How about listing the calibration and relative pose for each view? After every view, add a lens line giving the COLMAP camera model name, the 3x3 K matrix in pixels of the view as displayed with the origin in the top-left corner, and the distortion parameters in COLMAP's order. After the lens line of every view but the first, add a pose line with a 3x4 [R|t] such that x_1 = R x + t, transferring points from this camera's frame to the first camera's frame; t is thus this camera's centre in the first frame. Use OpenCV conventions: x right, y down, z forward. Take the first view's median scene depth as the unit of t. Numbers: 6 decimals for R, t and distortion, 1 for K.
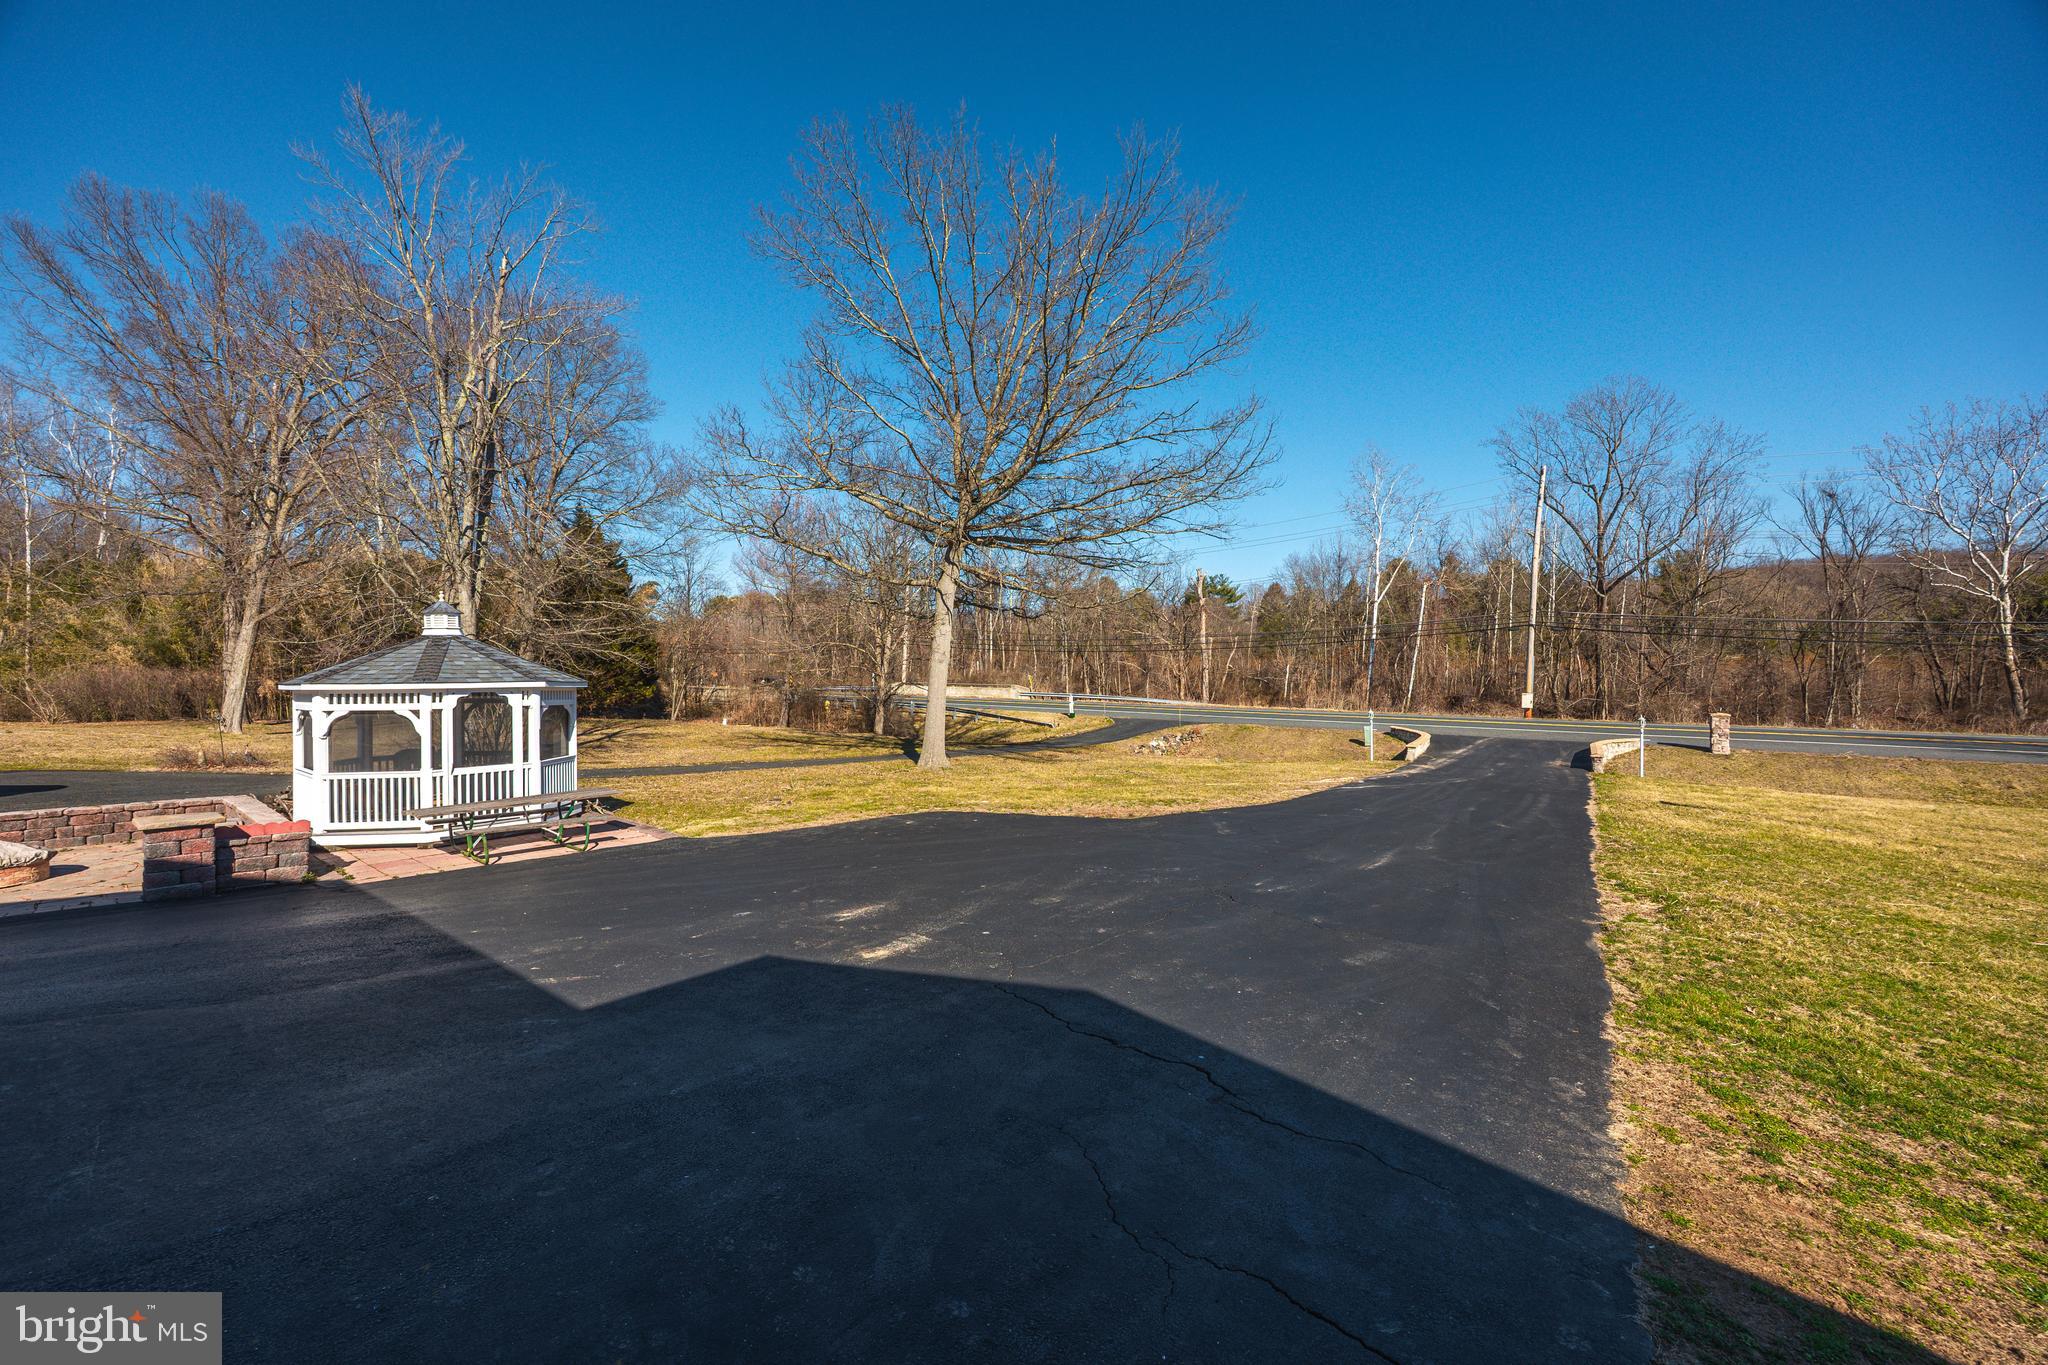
lens RADIAL K [[802.4, 0, 1003.7], [0, 802.4, 679.3], [0, 0, 1]] dist [-0.000223, -0.000676]
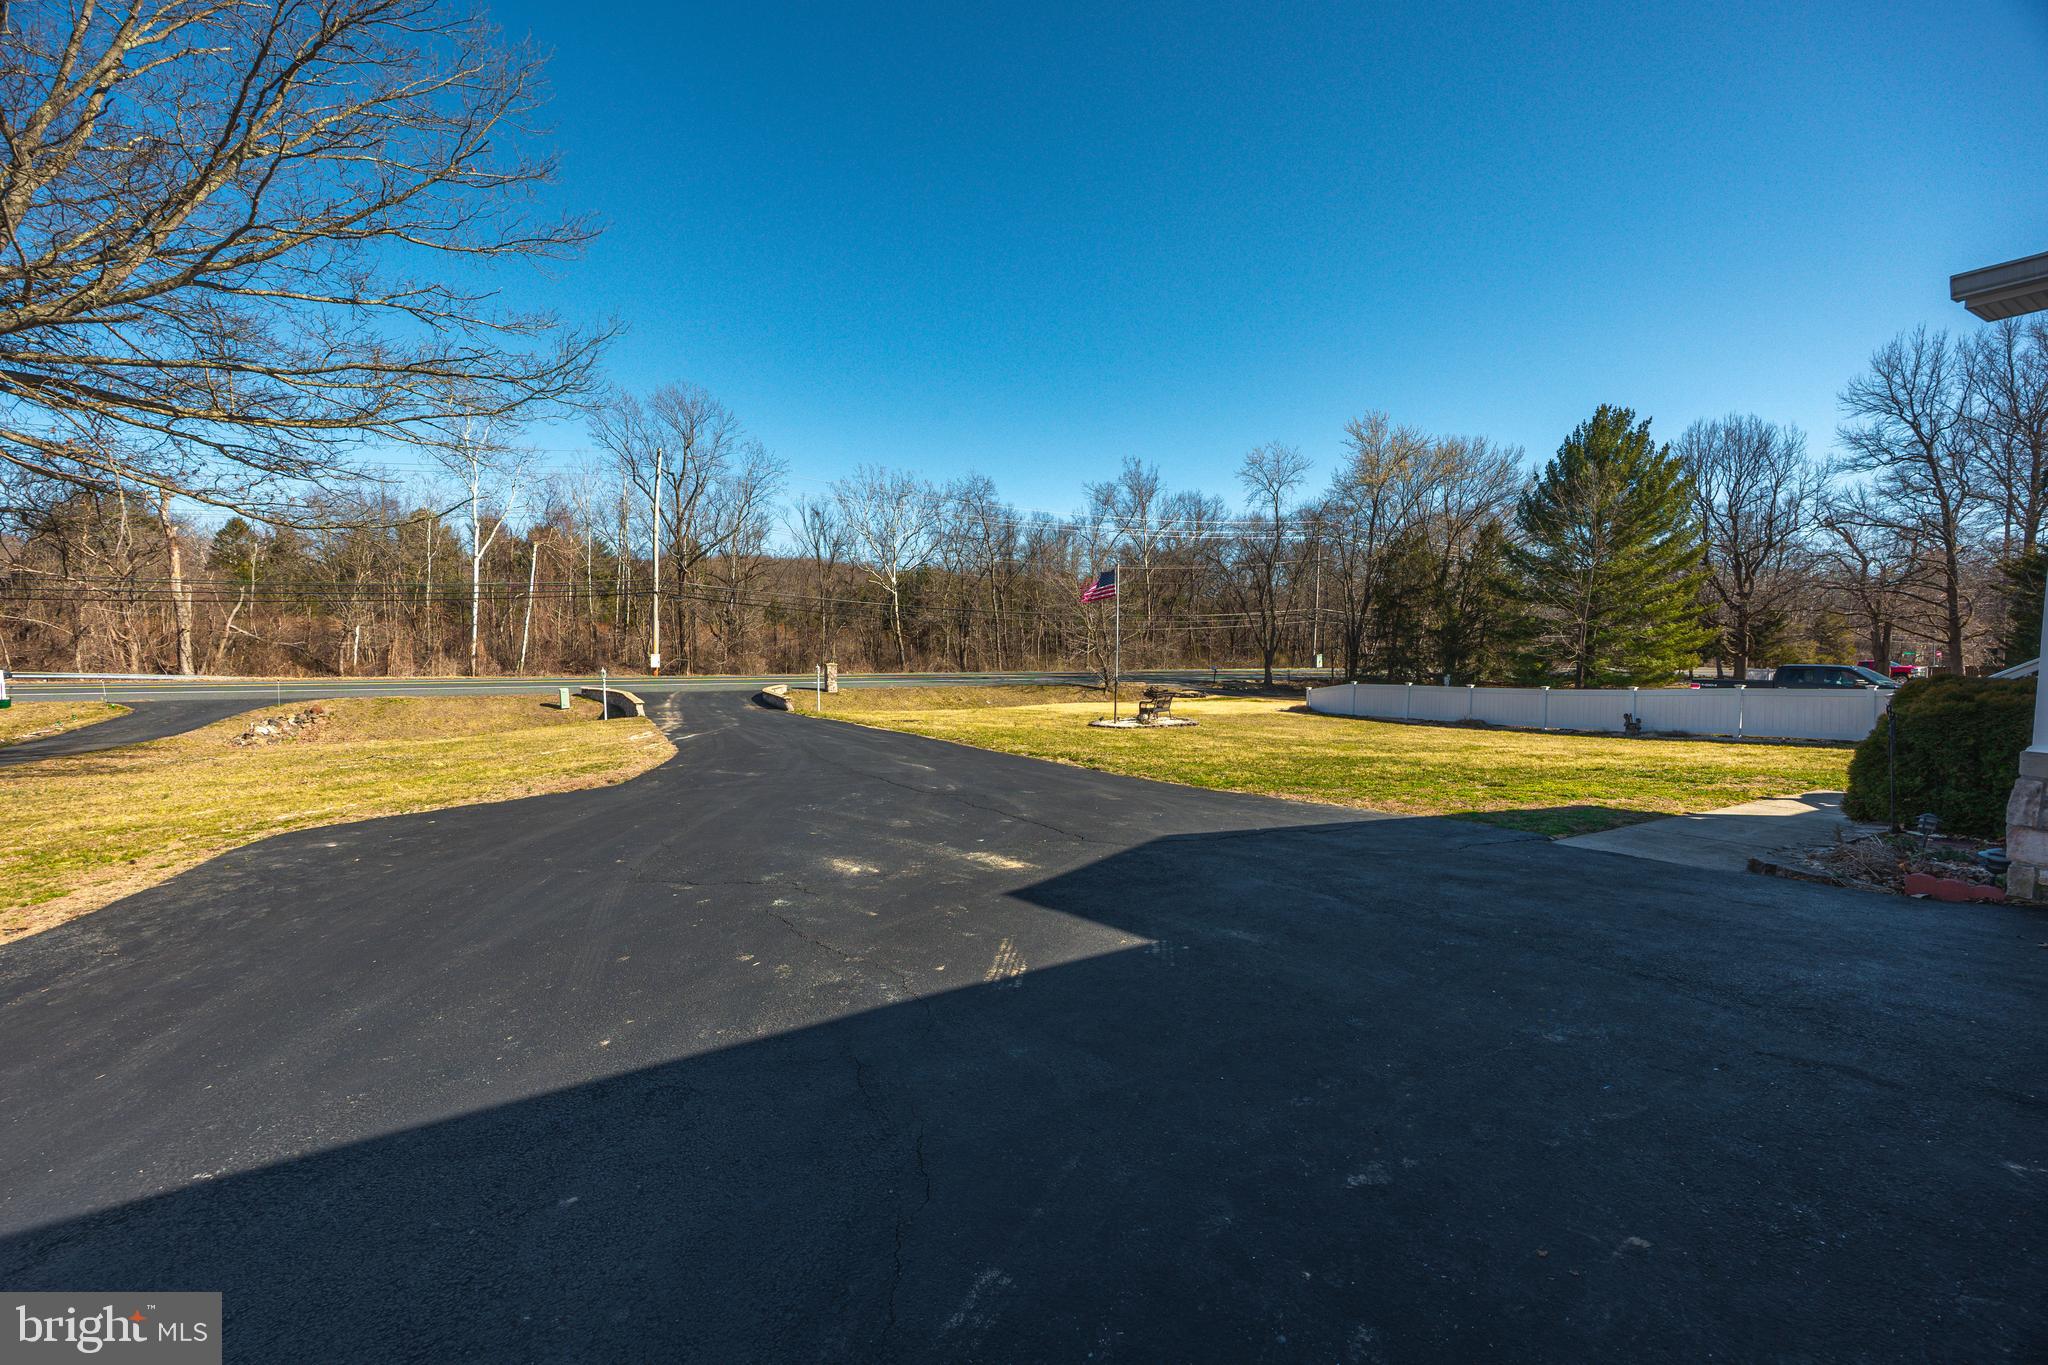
lens RADIAL K [[802.4, 0, 1014.0], [0, 802.4, 693.1], [0, 0, 1]] dist [-0.000223, -0.000676]
pose [[0.409812, -0.059491, 0.910228, -0.175182], [0.006840, 0.998043, 0.062150, 0.007020], [-0.912144, -0.019244, 0.409417, 0.103041]]
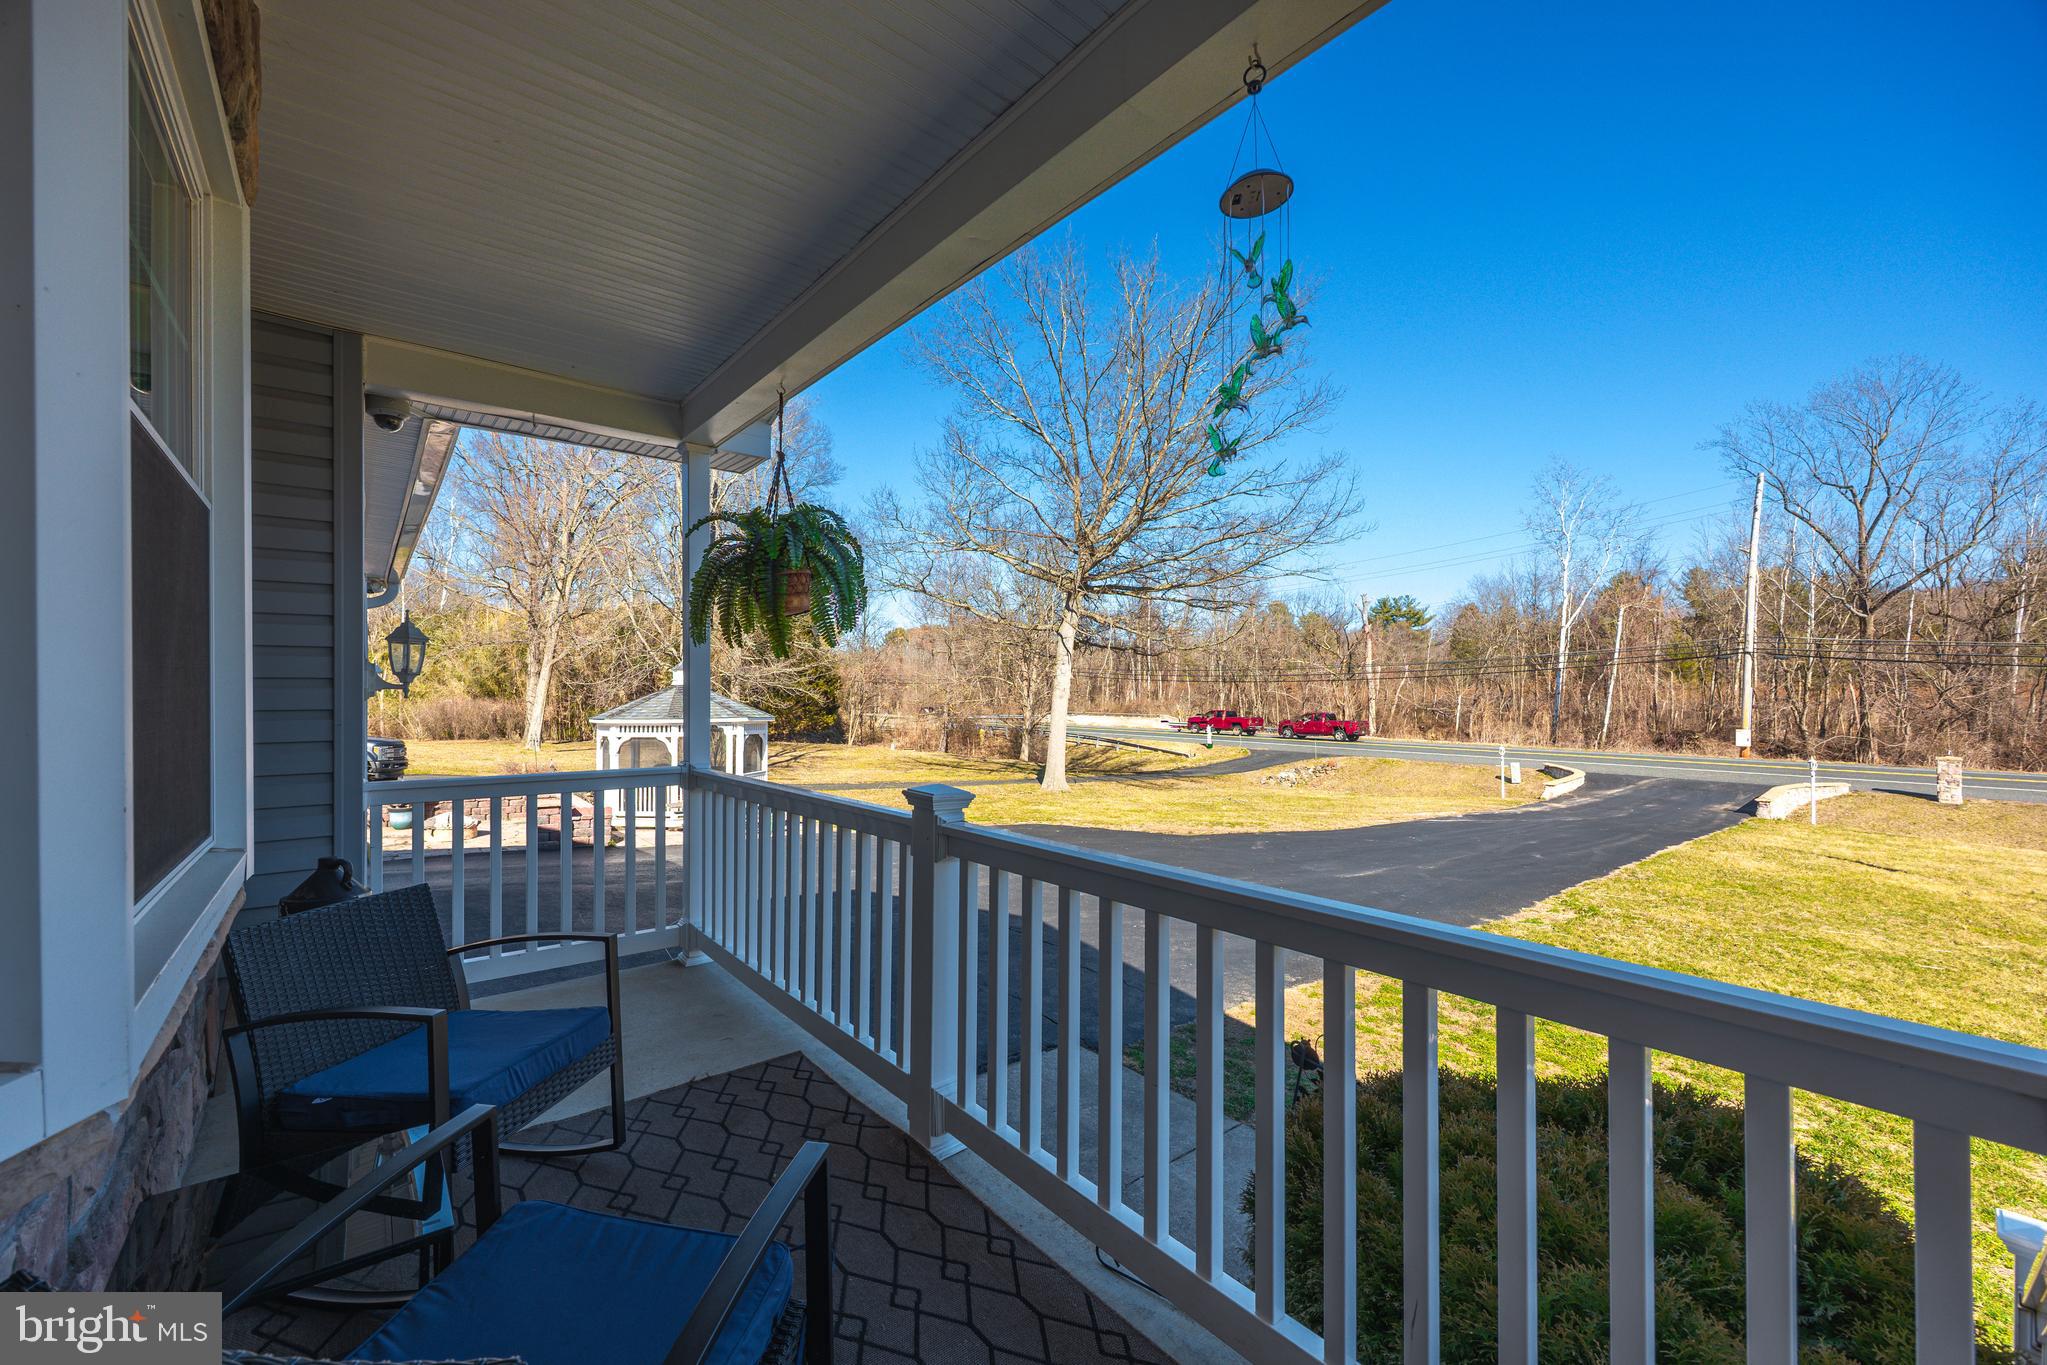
lens RADIAL K [[802.0, 0, 959.2], [0, 802.0, 685.6], [0, 0, 1]] dist [-0.000223, -0.000676]
pose [[0.965117, -0.004281, -0.261785, 0.054165], [-0.002678, 0.999653, -0.026220, -0.005834], [0.261806, 0.026006, 0.964770, -0.090425]]
